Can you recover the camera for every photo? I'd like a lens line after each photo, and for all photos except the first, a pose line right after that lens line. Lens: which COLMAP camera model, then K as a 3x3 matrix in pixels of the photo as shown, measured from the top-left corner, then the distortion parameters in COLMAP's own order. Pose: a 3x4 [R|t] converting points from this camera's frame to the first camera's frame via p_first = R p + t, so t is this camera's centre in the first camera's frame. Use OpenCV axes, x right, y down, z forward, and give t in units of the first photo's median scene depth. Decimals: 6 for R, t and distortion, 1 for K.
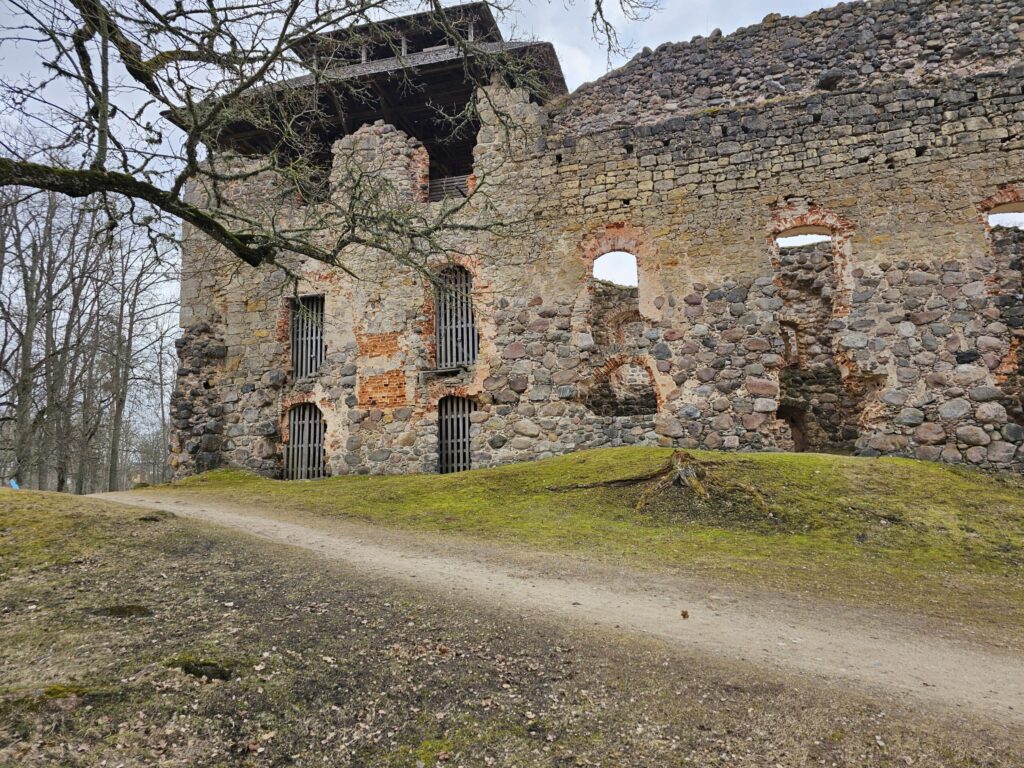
lens RADIAL K [[670.7, 0, 512.9], [0, 670.7, 380.3], [0, 0, 1]] dist [0.070709, -0.049444]
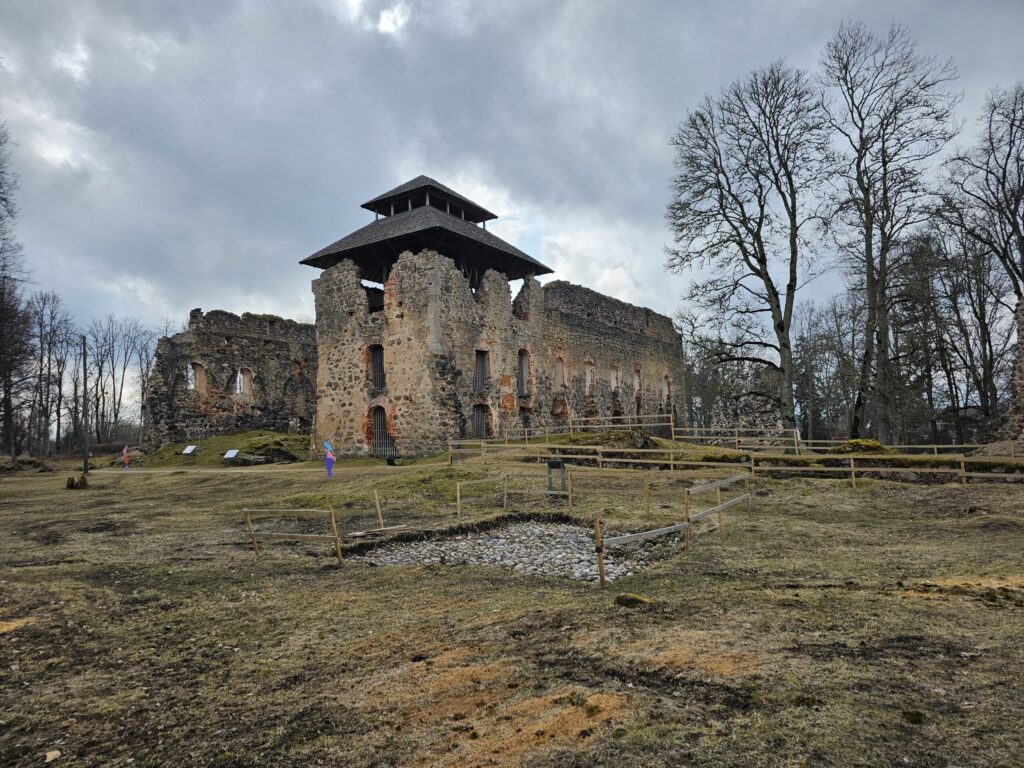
lens RADIAL K [[670.7, 0, 511.8], [0, 670.7, 377.7], [0, 0, 1]] dist [0.070709, -0.049444]
pose [[0.333513, 0.104975, 0.936883, -2.238942], [-0.114022, 0.990977, -0.070446, 0.088687], [-0.935825, -0.083331, 0.342474, 0.250091]]
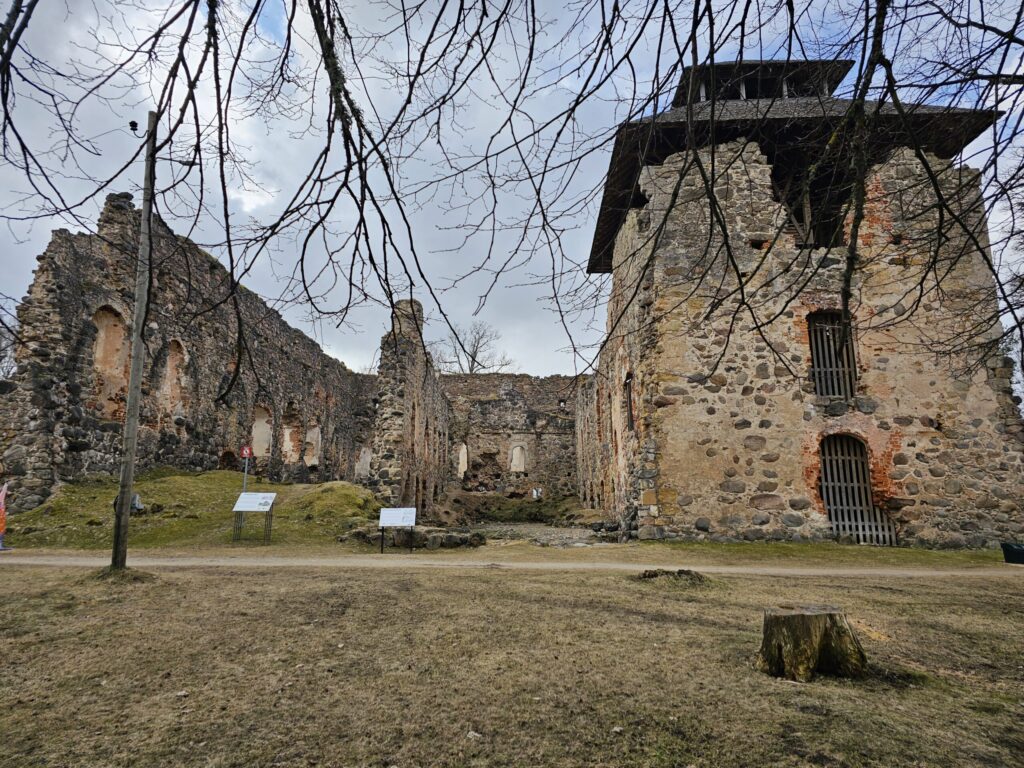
lens RADIAL K [[670.7, 0, 499.5], [0, 670.7, 372.1], [0, 0, 1]] dist [0.070709, -0.049444]
pose [[-0.198687, 0.229157, 0.952896, -1.338887], [-0.145689, 0.954572, -0.259938, 0.321619], [-0.969174, -0.190473, -0.156276, 1.964404]]
